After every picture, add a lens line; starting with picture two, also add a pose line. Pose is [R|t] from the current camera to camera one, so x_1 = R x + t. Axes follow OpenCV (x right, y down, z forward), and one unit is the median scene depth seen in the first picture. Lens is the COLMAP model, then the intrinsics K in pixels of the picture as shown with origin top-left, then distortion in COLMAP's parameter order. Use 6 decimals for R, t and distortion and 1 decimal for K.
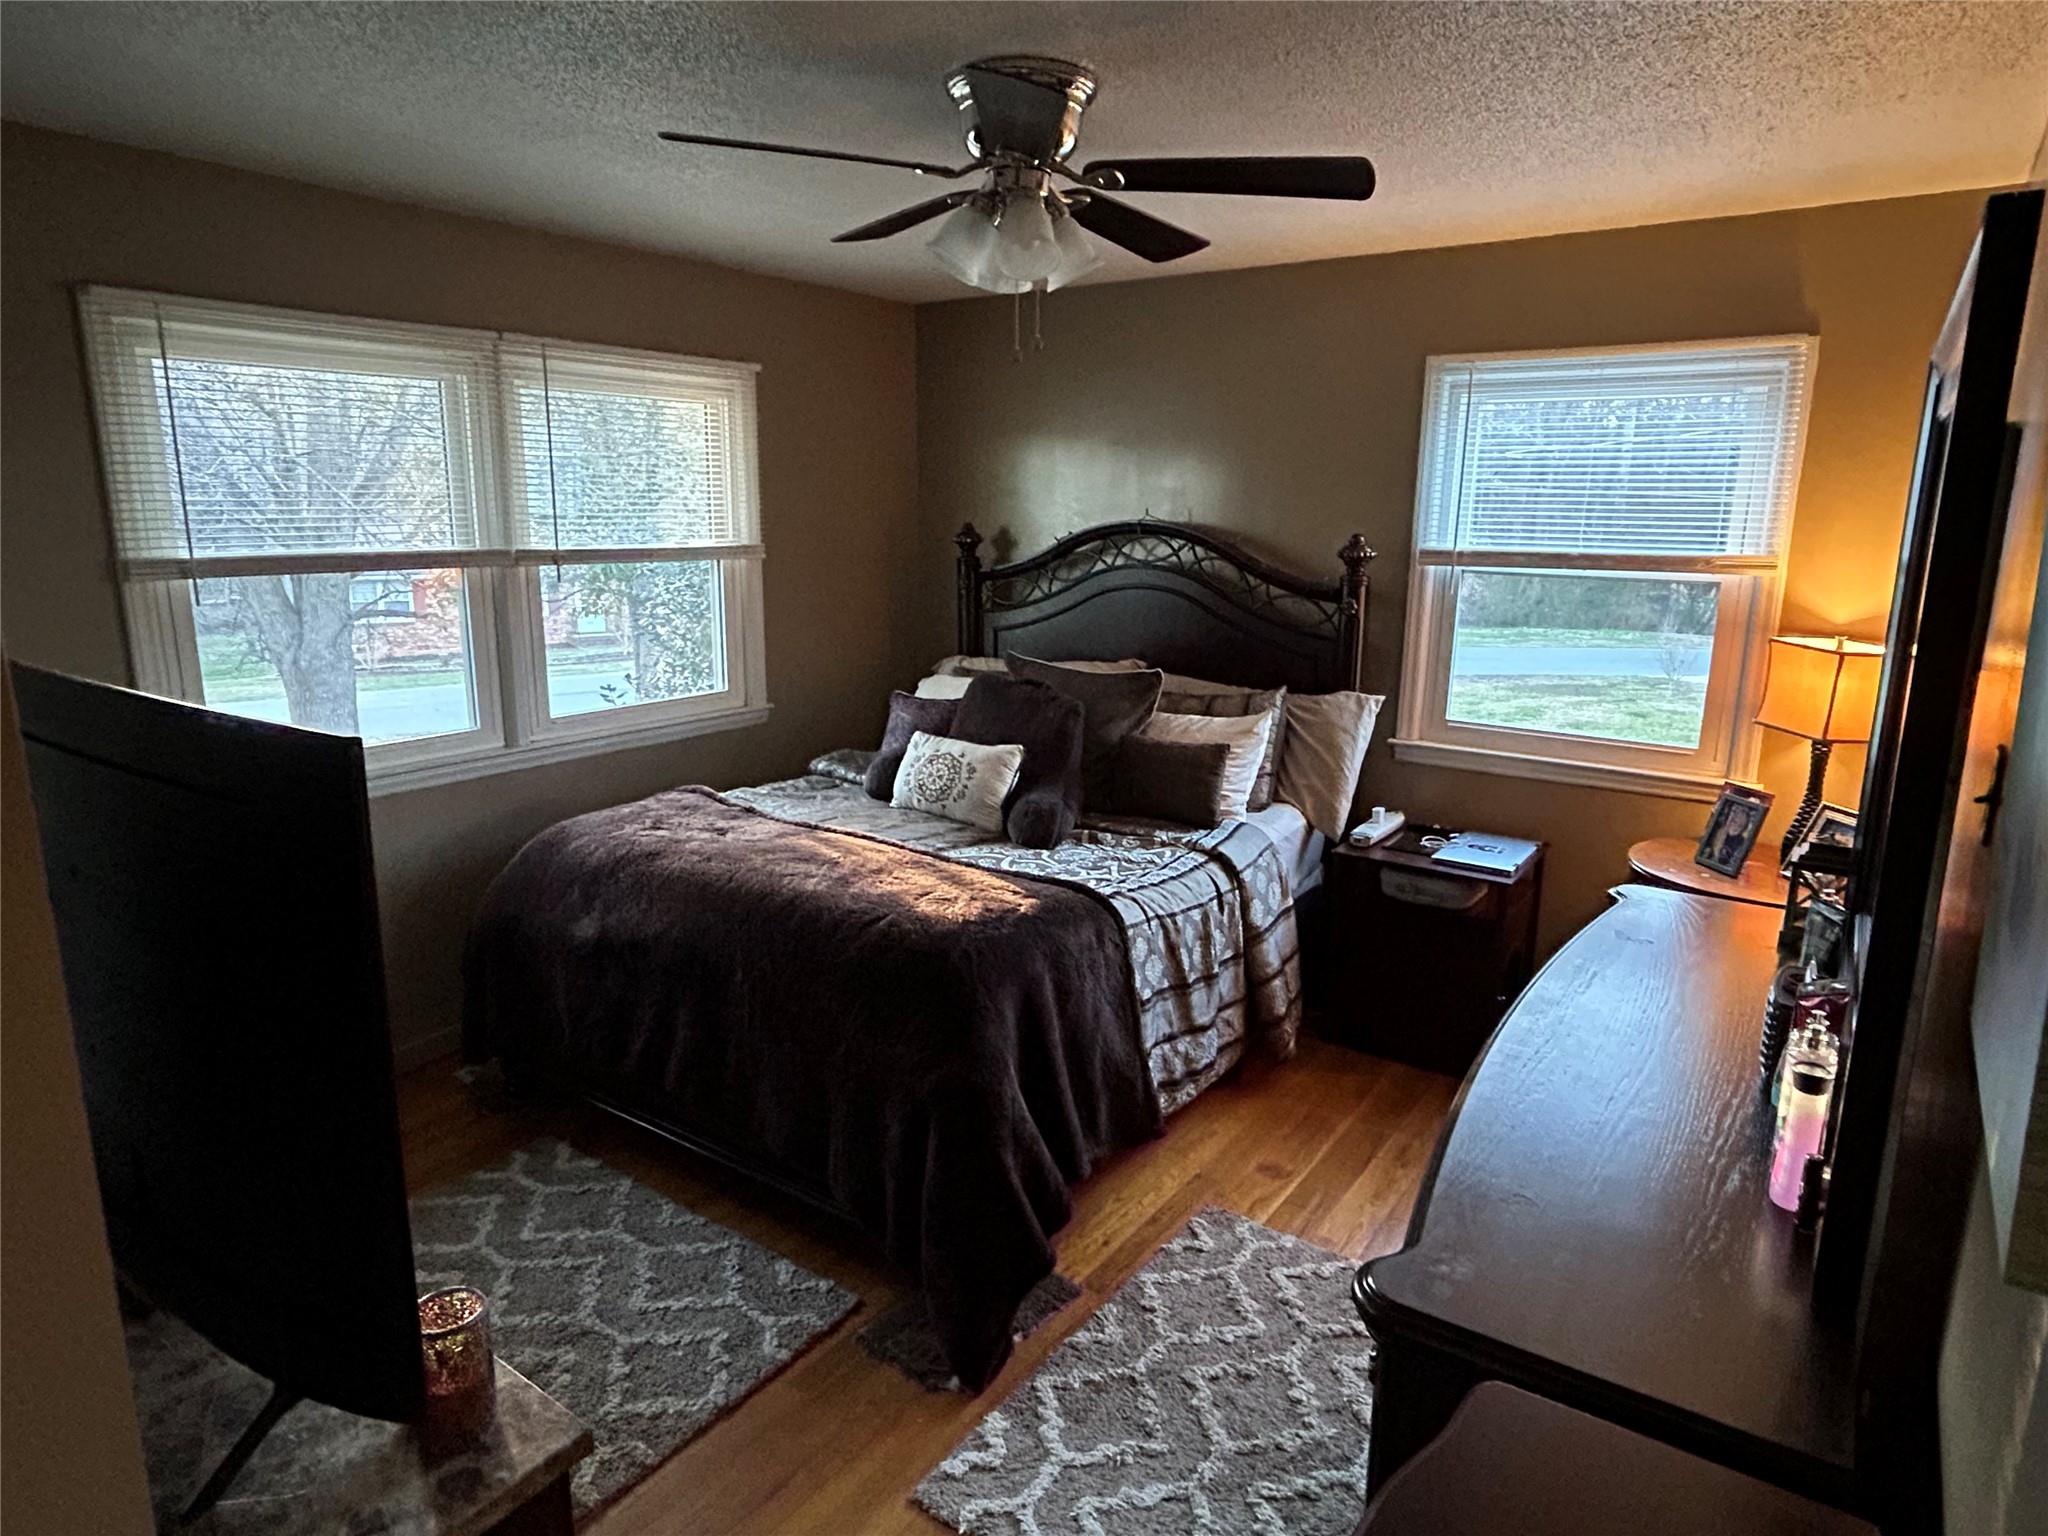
lens RADIAL K [[1196.2, 0, 1024.0], [0, 1196.2, 768.0], [0, 0, 1]] dist [0.017108, -0.001162]
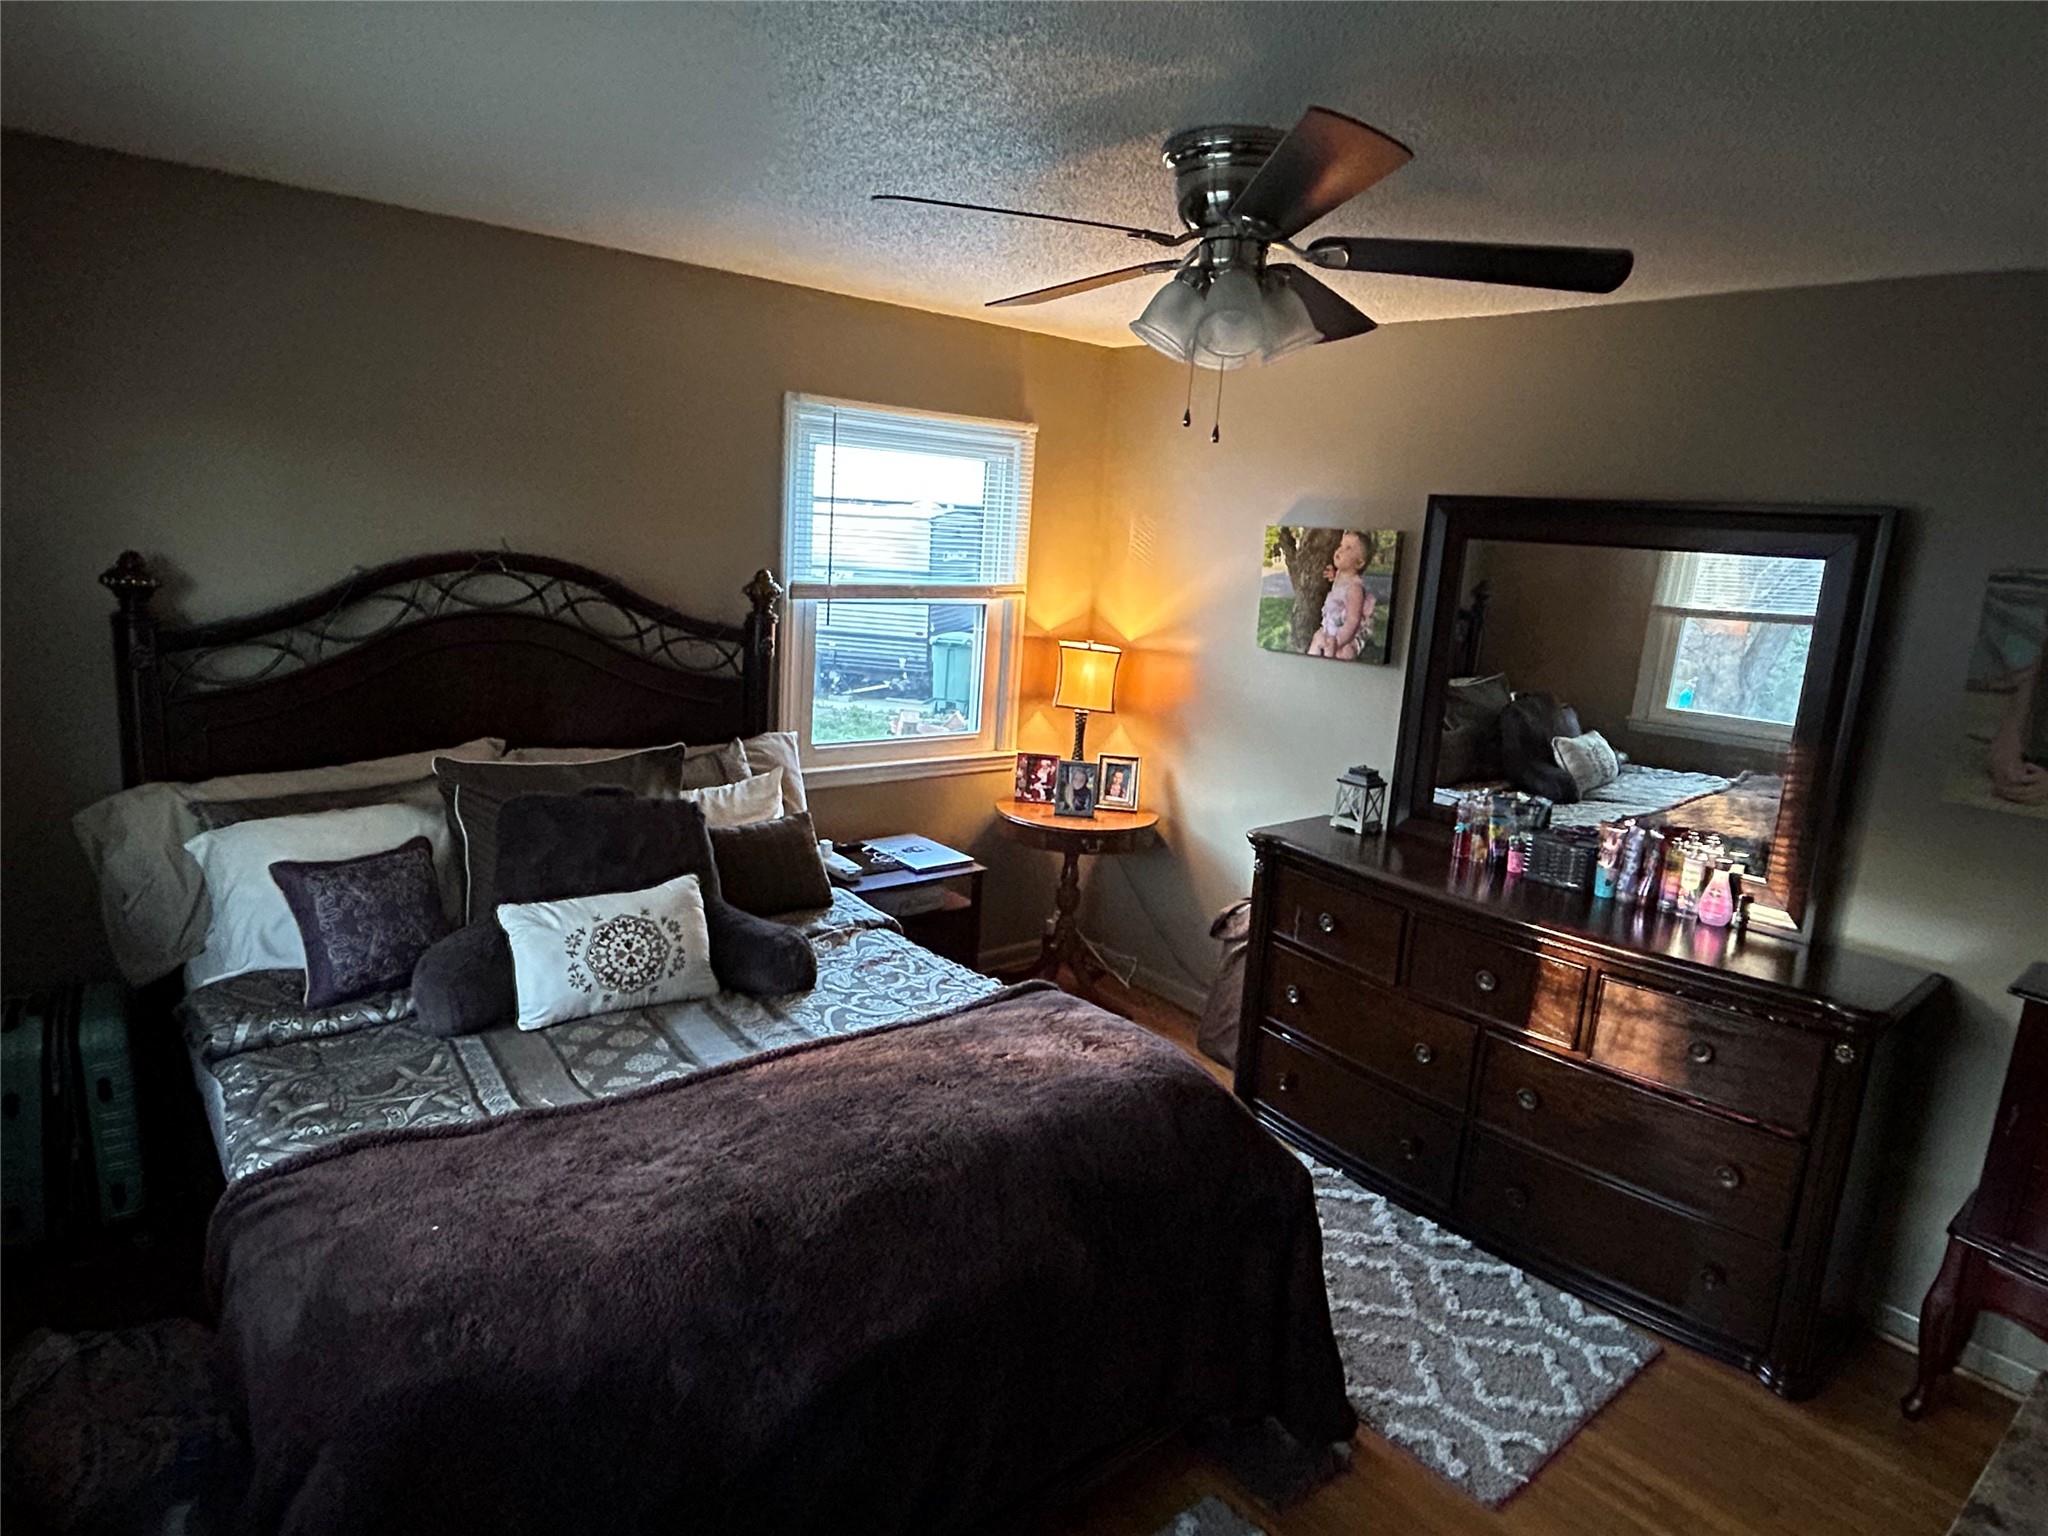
lens RADIAL K [[1196.2, 0, 1024.0], [0, 1196.2, 768.0], [0, 0, 1]] dist [0.017108, -0.001162]
pose [[0.268157, -0.192481, 0.943951, -0.618762], [0.151427, 0.976079, 0.156015, -0.163697], [-0.951400, 0.101103, 0.290889, 0.557668]]
